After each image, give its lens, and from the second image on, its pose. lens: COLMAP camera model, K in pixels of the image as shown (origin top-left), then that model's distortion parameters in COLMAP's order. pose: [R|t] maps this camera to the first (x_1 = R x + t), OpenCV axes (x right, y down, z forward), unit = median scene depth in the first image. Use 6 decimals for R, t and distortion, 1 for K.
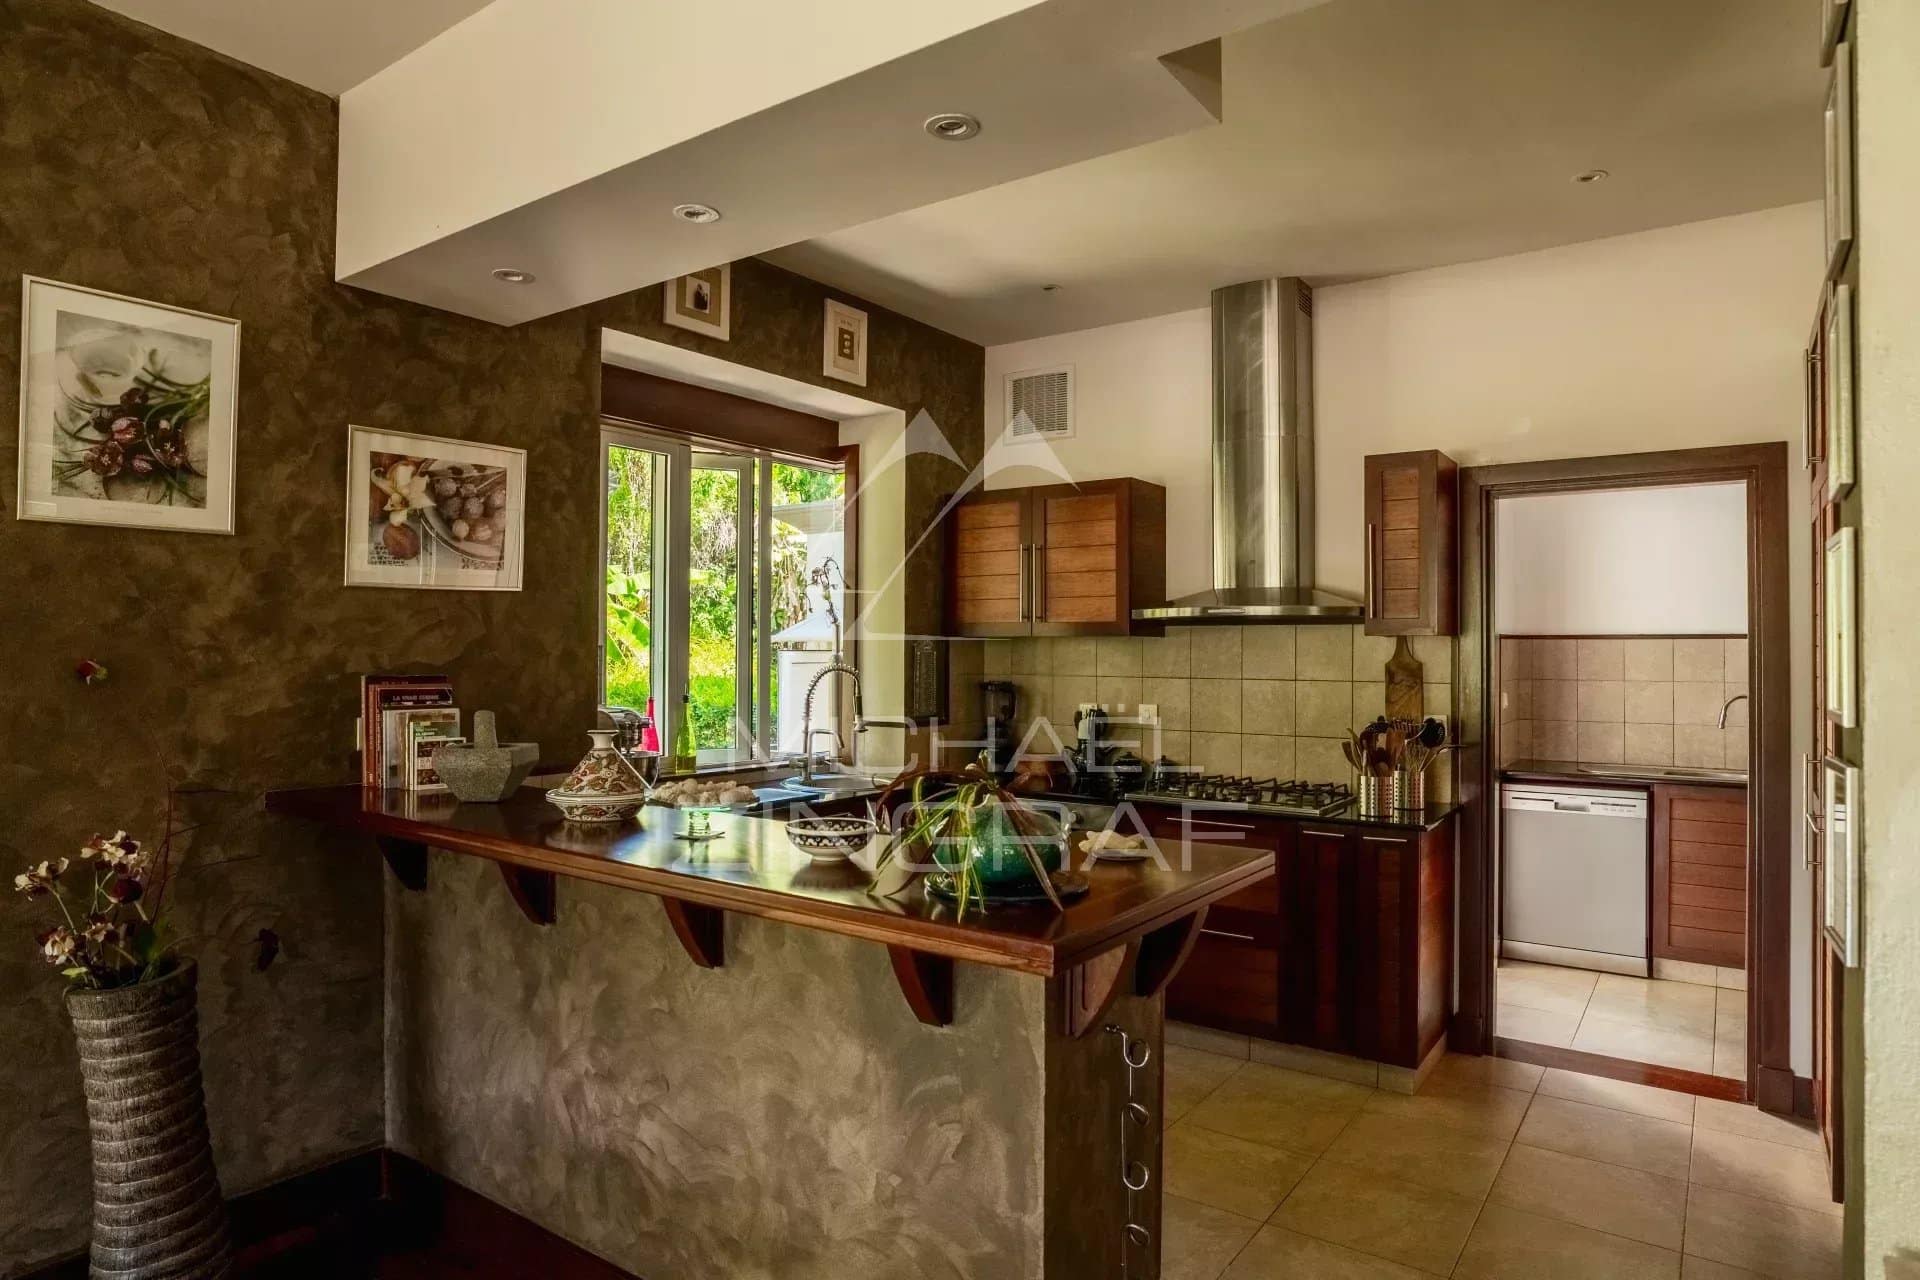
lens RADIAL K [[1104.3, 0, 958.9], [0, 1104.3, 636.2], [0, 0, 1]] dist [-0.003778, -0.001255]
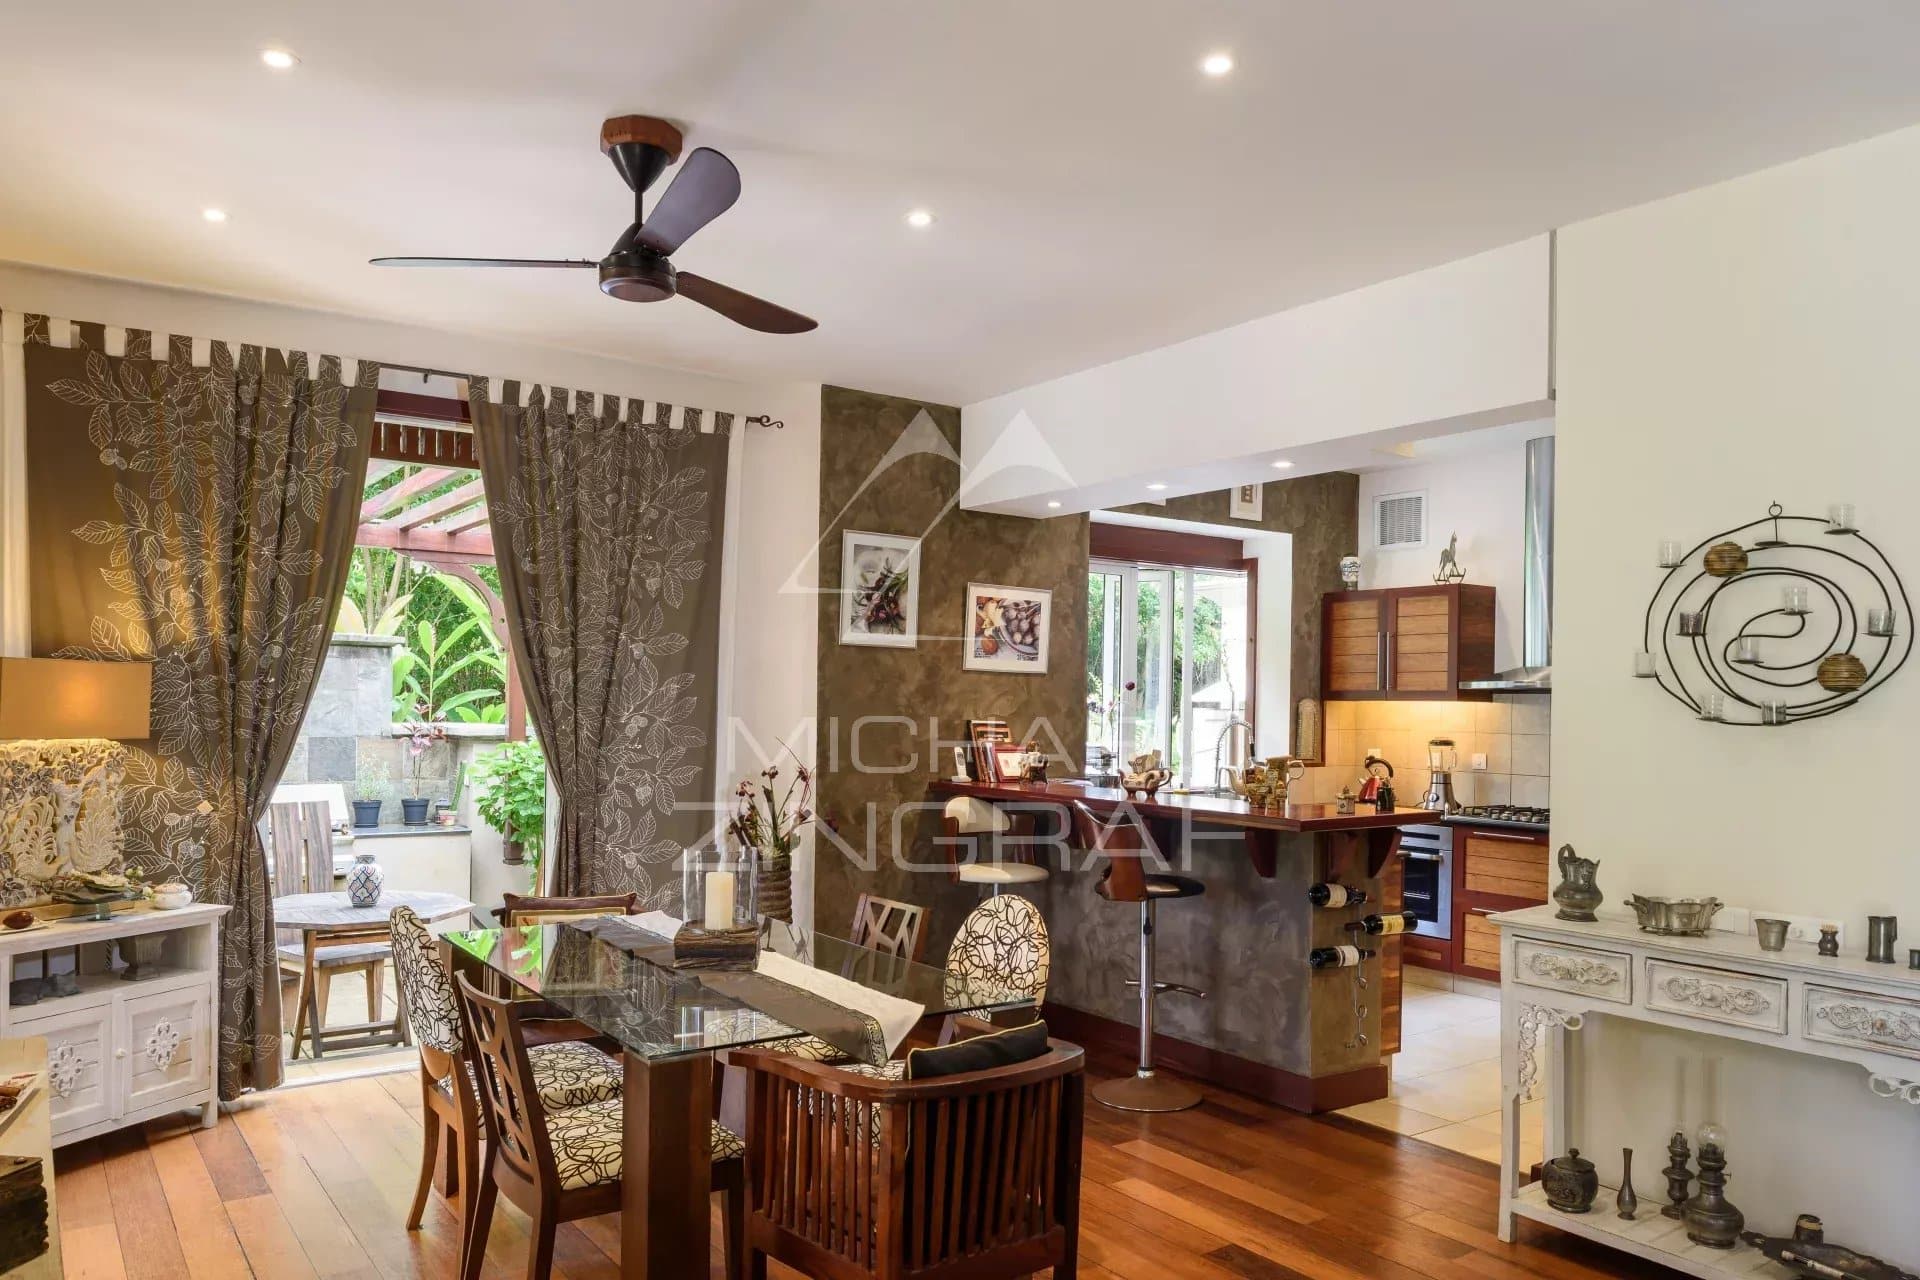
lens RADIAL K [[1347.6, 0, 961.9], [0, 1347.6, 729.5], [0, 0, 1]] dist [-0.004671, -0.000694]
pose [[0.945102, 0.013500, -0.326496, 0.184526], [-0.003782, 0.999531, 0.030381, -0.019477], [0.326753, -0.027478, 0.944710, -1.161236]]
